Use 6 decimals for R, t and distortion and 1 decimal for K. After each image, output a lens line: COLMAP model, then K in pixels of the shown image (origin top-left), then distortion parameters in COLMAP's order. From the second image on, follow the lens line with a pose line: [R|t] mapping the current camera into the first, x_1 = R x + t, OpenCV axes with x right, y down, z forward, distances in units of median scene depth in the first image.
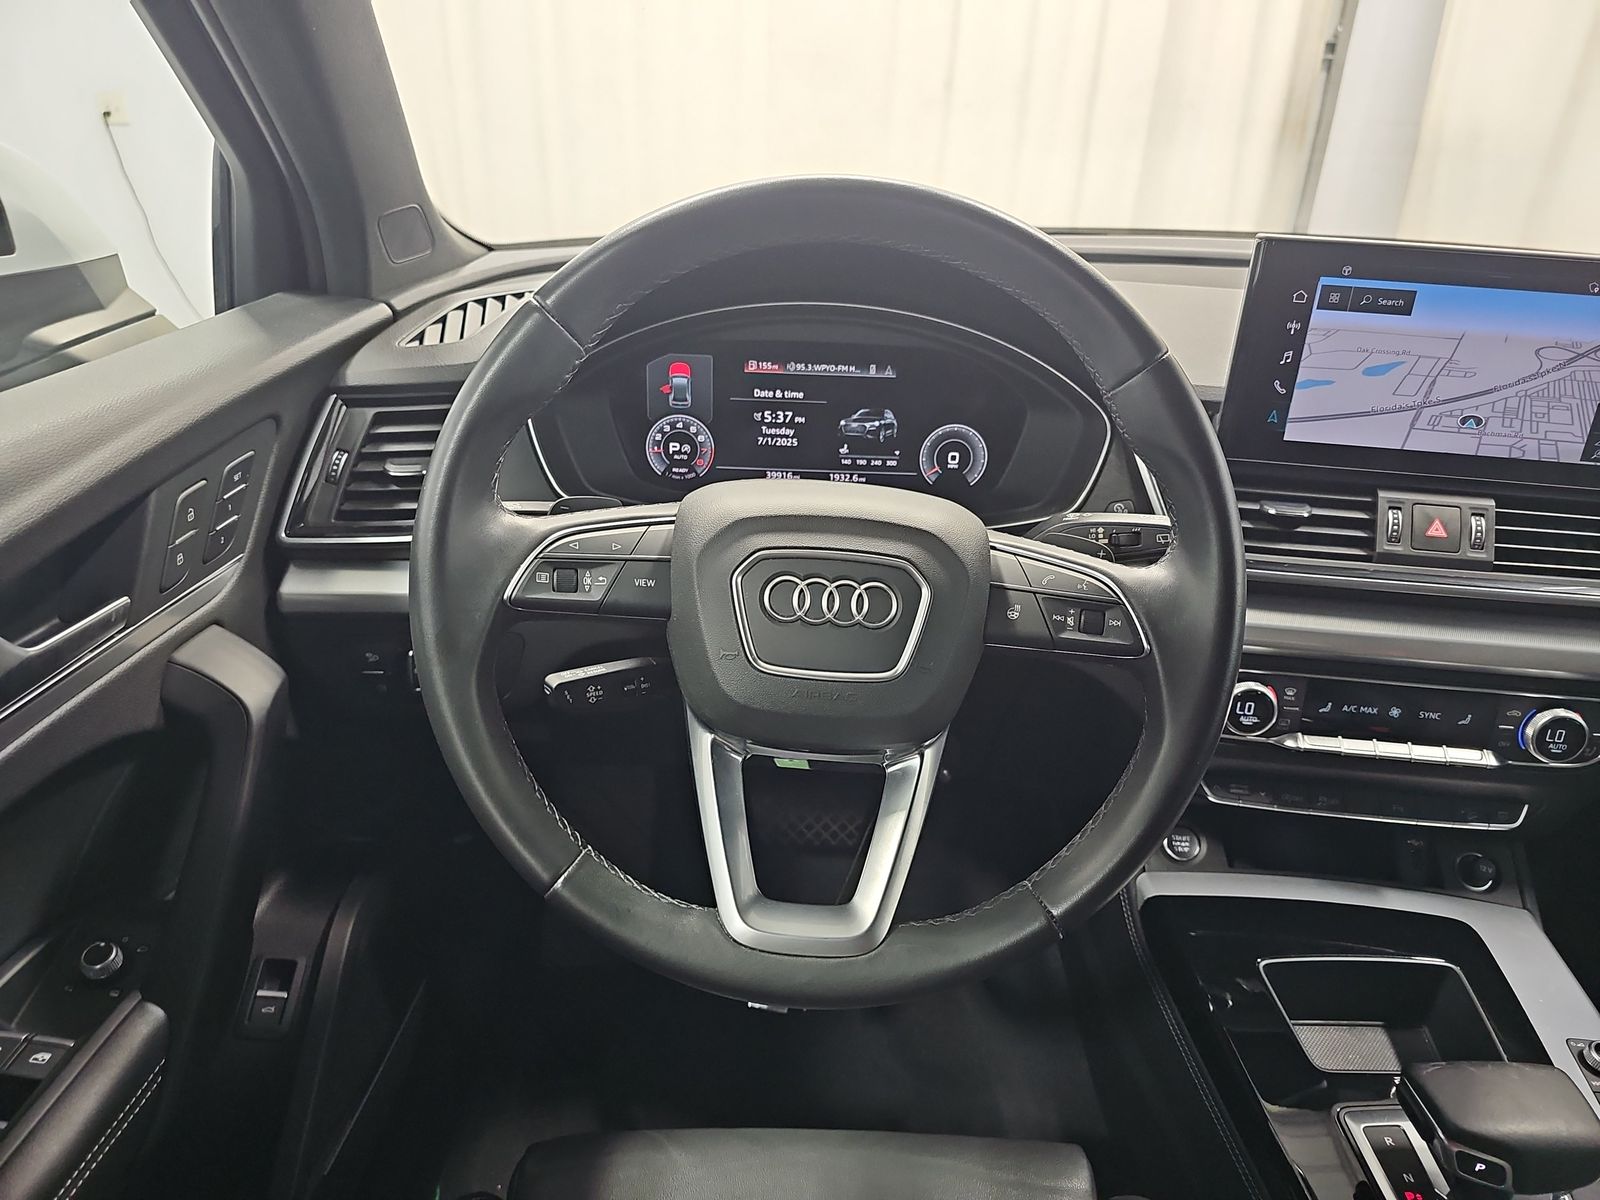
lens RADIAL K [[1053.1, 0, 799.8], [0, 1053.1, 631.1], [0, 0, 1]] dist [0.053482, -0.044269]
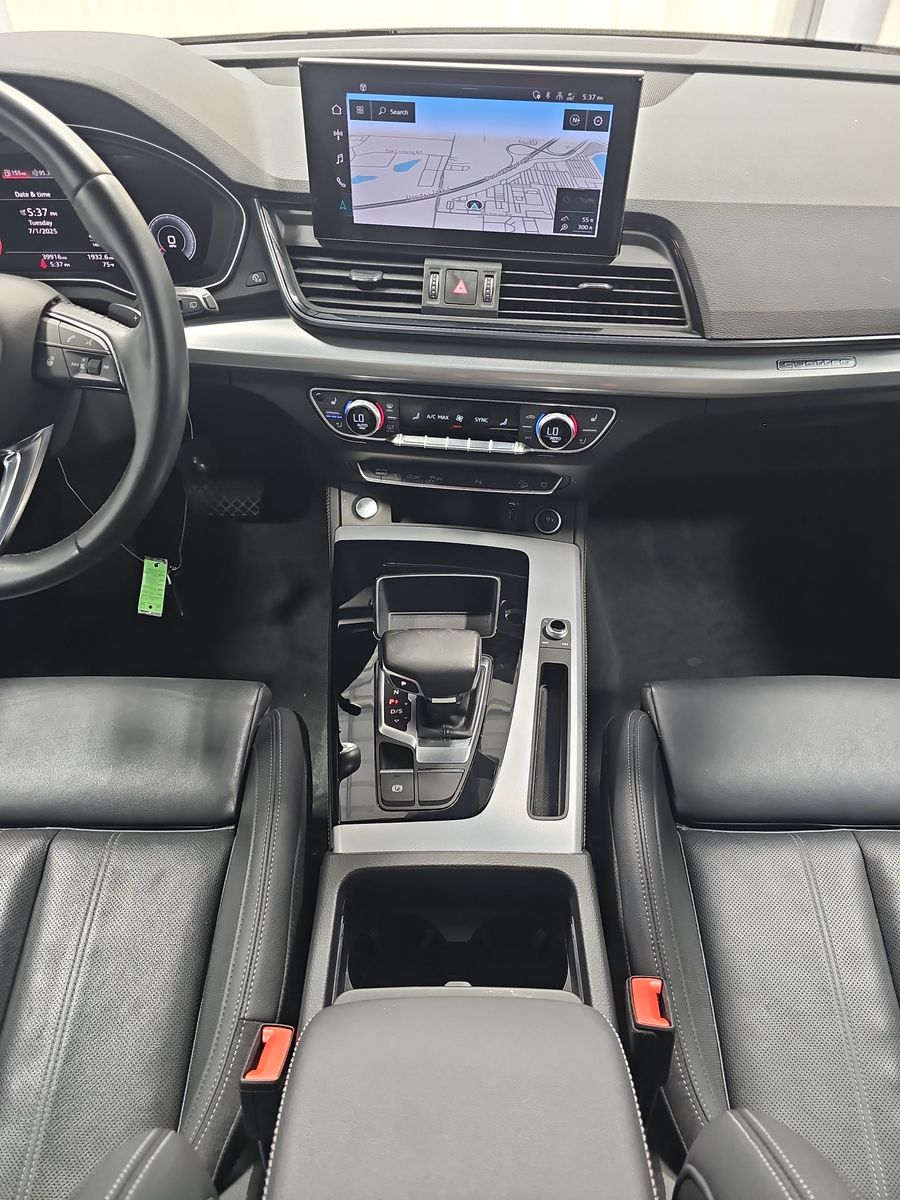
lens RADIAL K [[789.8, 0, 450.0], [0, 789.8, 600.0], [0, 0, 1]] dist [0.053482, -0.044269]
pose [[0.998398, -0.013244, -0.055009, 0.607078], [0.028821, 0.955679, 0.292998, -0.006983], [0.048690, -0.294114, 0.954529, -0.151677]]
